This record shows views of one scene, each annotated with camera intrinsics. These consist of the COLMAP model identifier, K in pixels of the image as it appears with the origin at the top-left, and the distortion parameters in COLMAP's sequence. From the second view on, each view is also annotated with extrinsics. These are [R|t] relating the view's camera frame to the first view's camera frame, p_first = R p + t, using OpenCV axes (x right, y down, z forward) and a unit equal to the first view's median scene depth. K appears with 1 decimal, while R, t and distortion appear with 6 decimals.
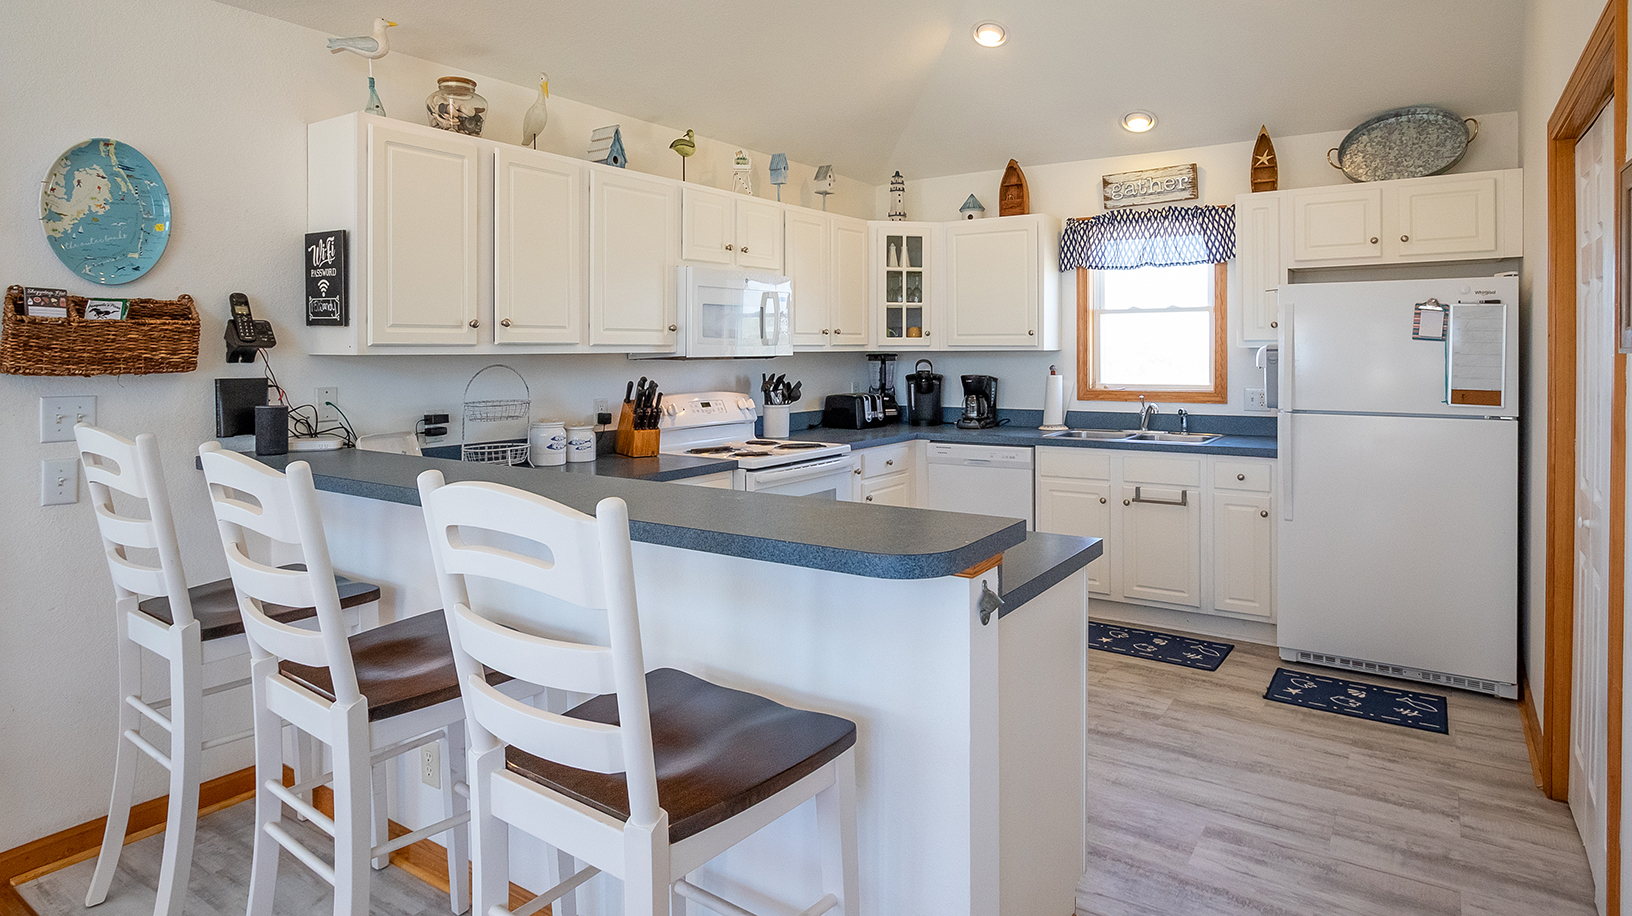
lens RADIAL K [[877.7, 0, 815.4], [0, 877.7, 457.9], [0, 0, 1]] dist [-0.007560, -0.000434]
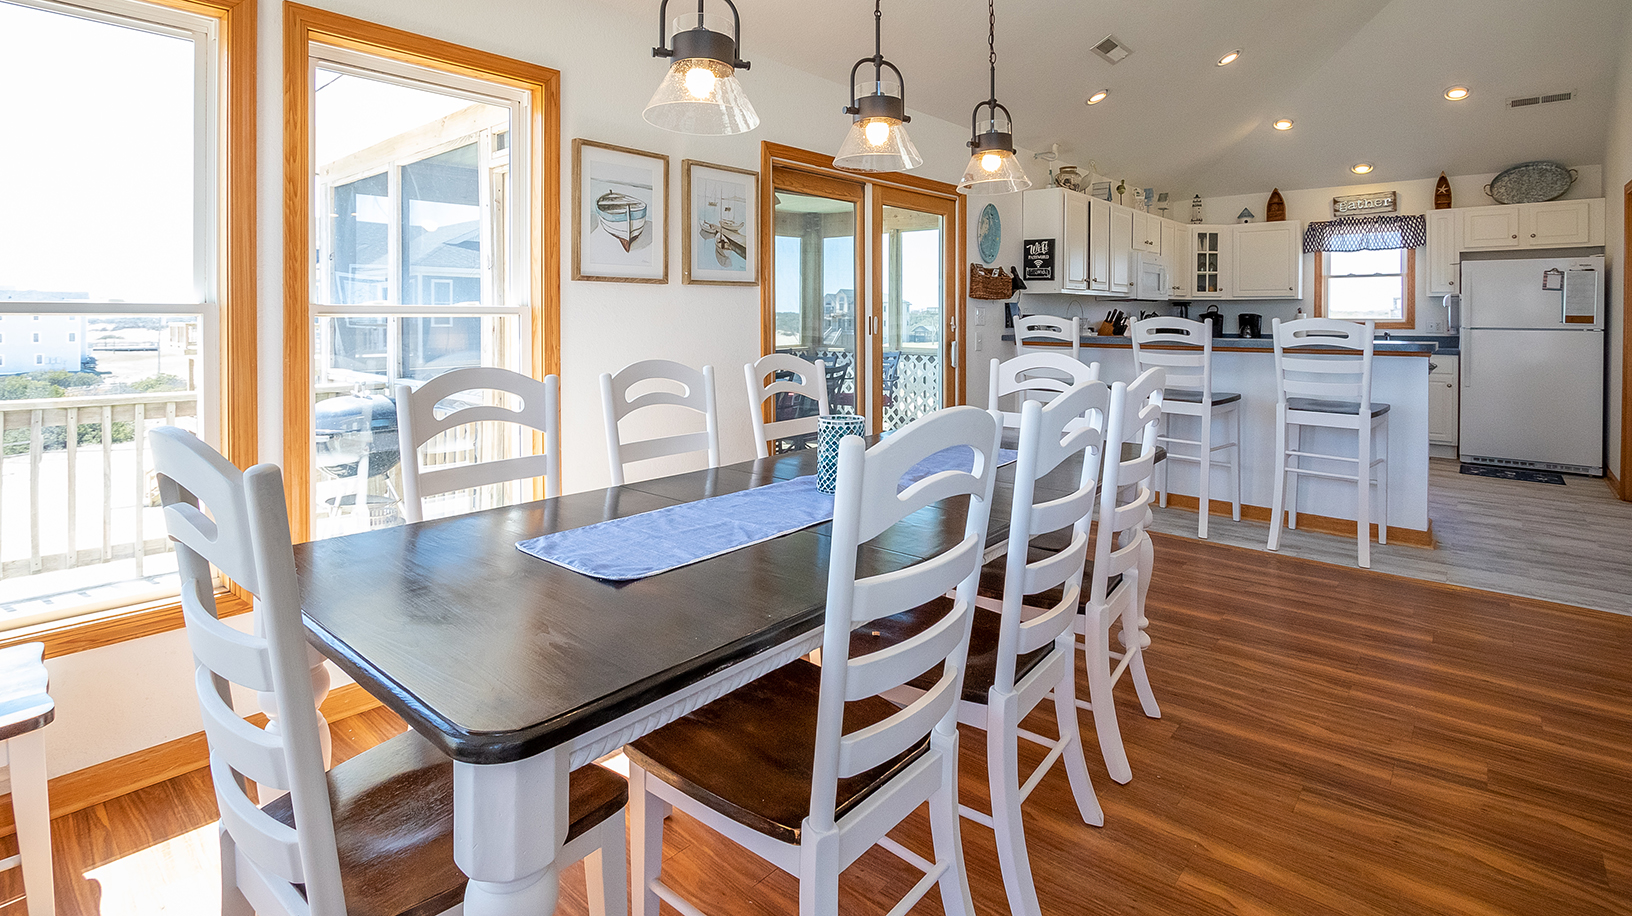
lens RADIAL K [[778.2, 0, 814.3], [0, 778.2, 407.3], [0, 0, 1]] dist [0.000620, -0.000610]
pose [[0.996278, 0.014494, -0.084972, -0.598209], [-0.015008, 0.999873, -0.005415, 0.122274], [0.084883, 0.006670, 0.996369, -0.656235]]
